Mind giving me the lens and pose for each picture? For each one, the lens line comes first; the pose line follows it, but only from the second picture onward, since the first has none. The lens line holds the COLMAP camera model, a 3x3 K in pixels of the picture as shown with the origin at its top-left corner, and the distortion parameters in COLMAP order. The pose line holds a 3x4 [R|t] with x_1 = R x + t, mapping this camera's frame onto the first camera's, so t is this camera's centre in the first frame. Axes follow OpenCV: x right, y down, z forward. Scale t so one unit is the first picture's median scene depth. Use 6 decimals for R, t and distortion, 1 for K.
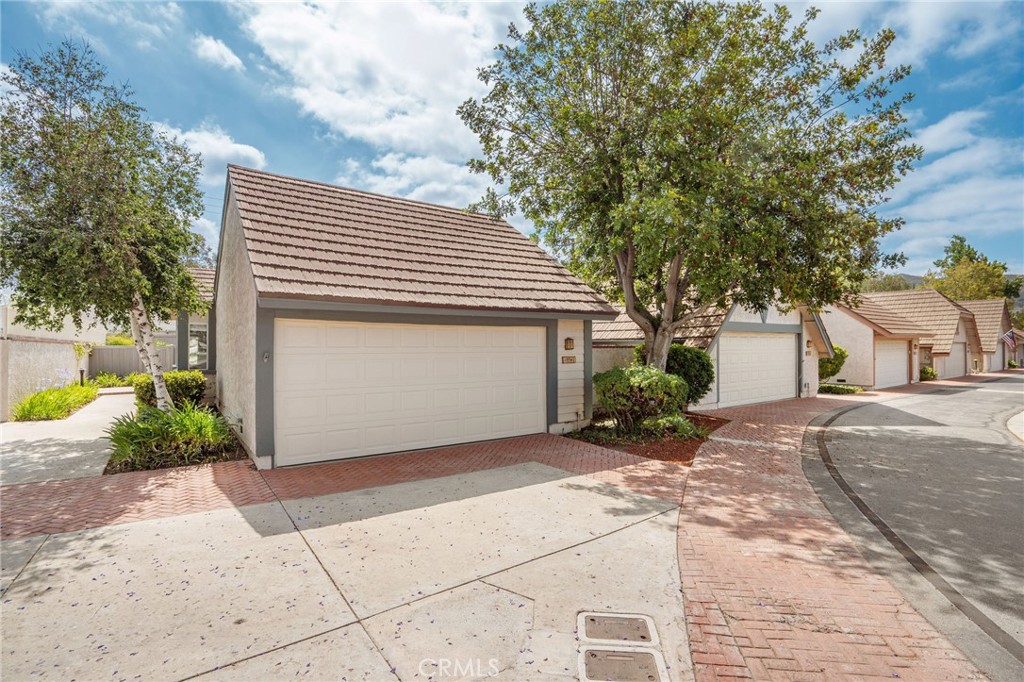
lens RADIAL K [[476.3, 0, 512.0], [0, 476.3, 341.0], [0, 0, 1]] dist [-0.000177, 0.000088]
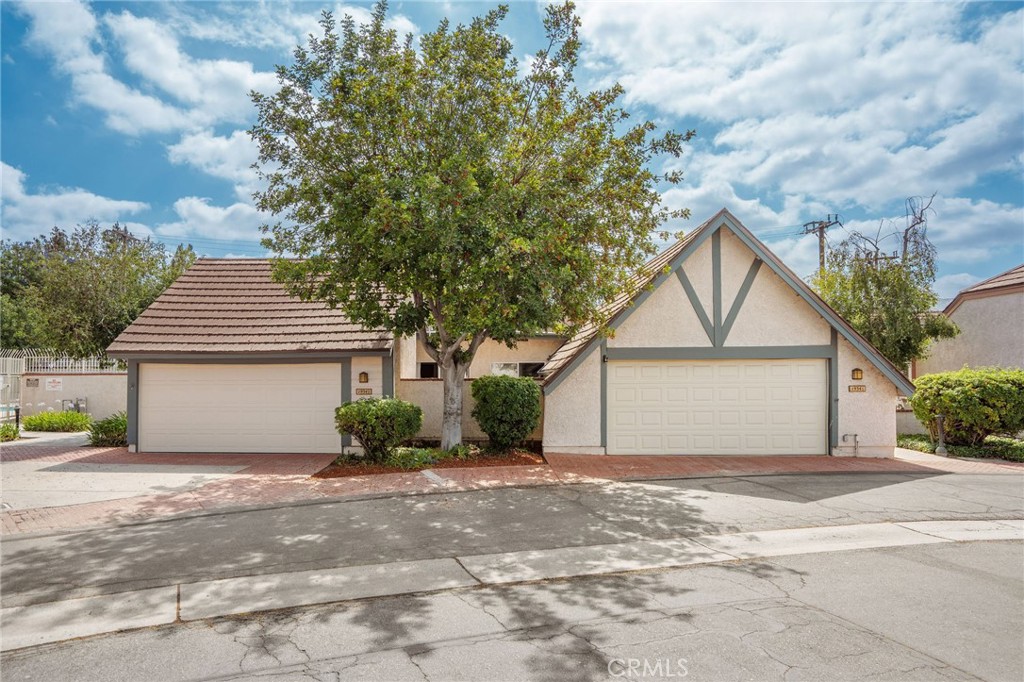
lens RADIAL K [[613.8, 0, 512.0], [0, 613.8, 341.0], [0, 0, 1]] dist [-0.002531, -0.001100]
pose [[0.779592, -0.036131, -0.625245, 0.981093], [0.011537, 0.998994, -0.043344, -0.009870], [0.626181, 0.026577, 0.779224, 0.064199]]
